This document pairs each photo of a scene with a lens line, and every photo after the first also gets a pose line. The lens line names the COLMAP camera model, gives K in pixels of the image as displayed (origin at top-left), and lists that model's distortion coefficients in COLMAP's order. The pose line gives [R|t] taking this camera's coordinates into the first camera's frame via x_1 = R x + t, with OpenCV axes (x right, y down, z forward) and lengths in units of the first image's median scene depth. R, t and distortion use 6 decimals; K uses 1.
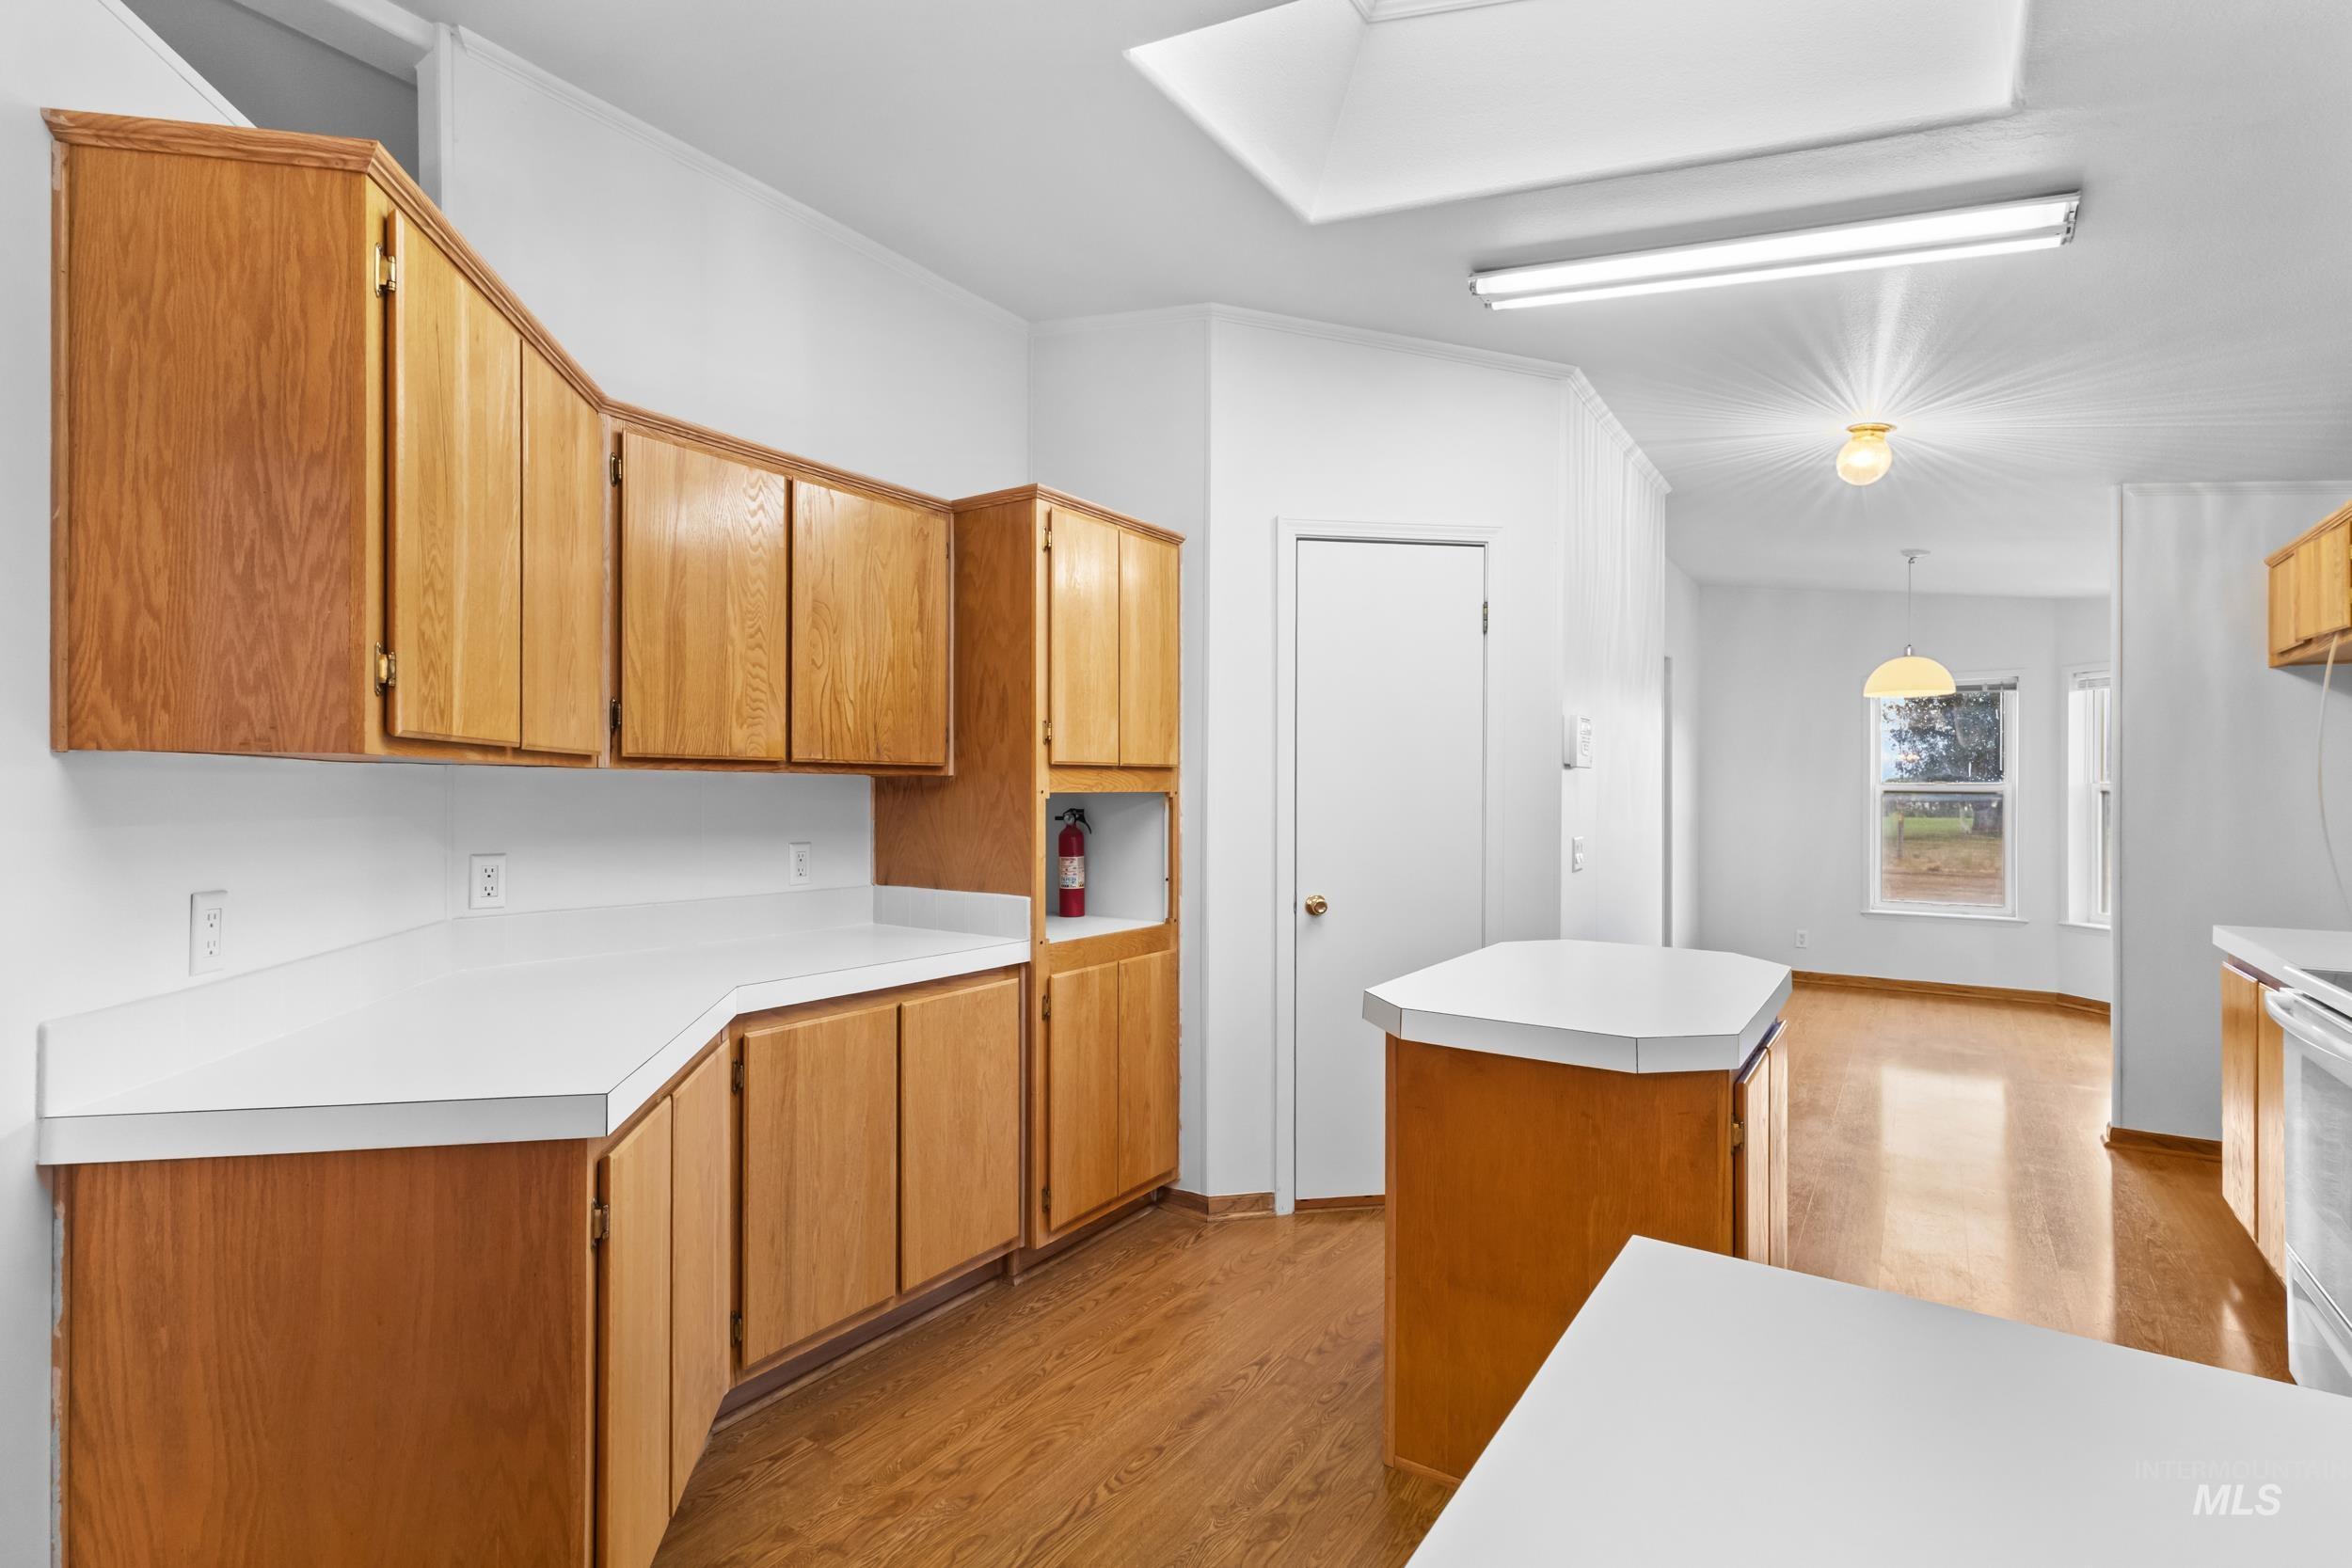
lens RADIAL K [[1088.0, 0, 1157.2], [0, 1088.0, 794.2], [0, 0, 1]] dist [-0.000281, 0.000019]
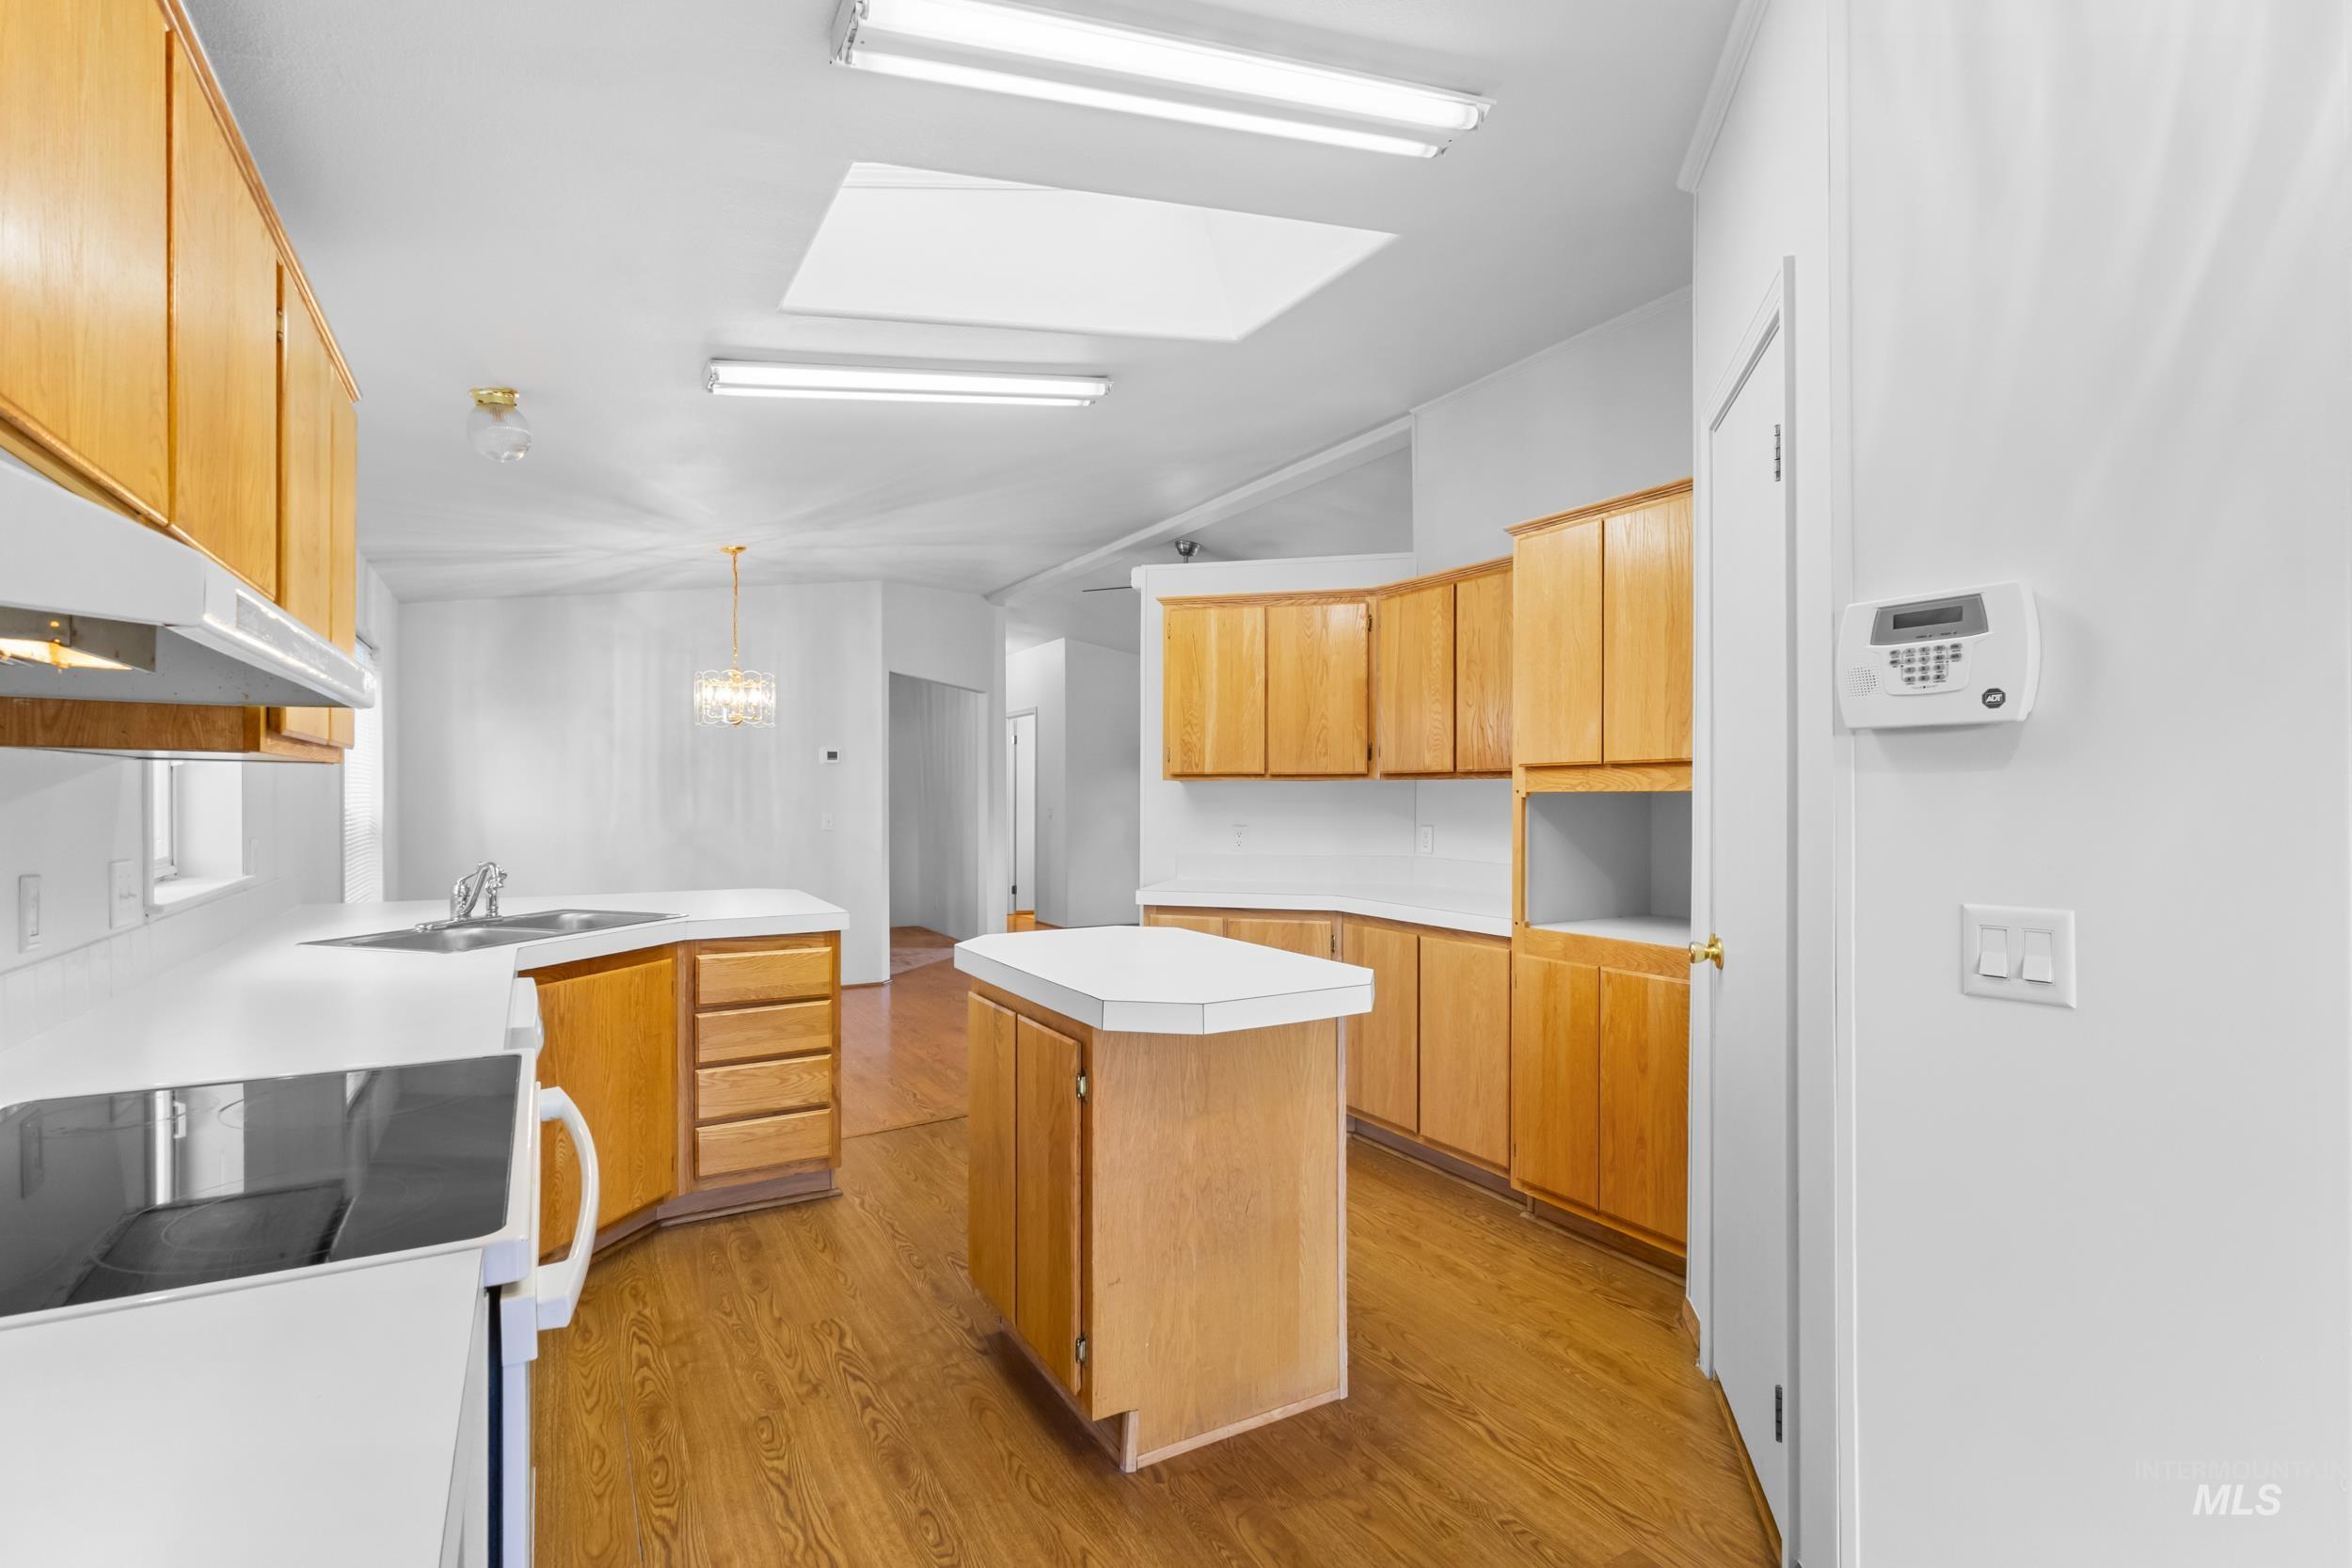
lens RADIAL K [[1090.5, 0, 1168.8], [0, 1090.5, 807.1], [0, 0, 1]] dist [-0.001405, -0.000118]
pose [[-0.420492, 0.009896, -0.907242, 1.044079], [-0.003139, 0.999919, 0.012362, 0.001606], [0.907291, 0.008045, -0.420427, 1.107508]]
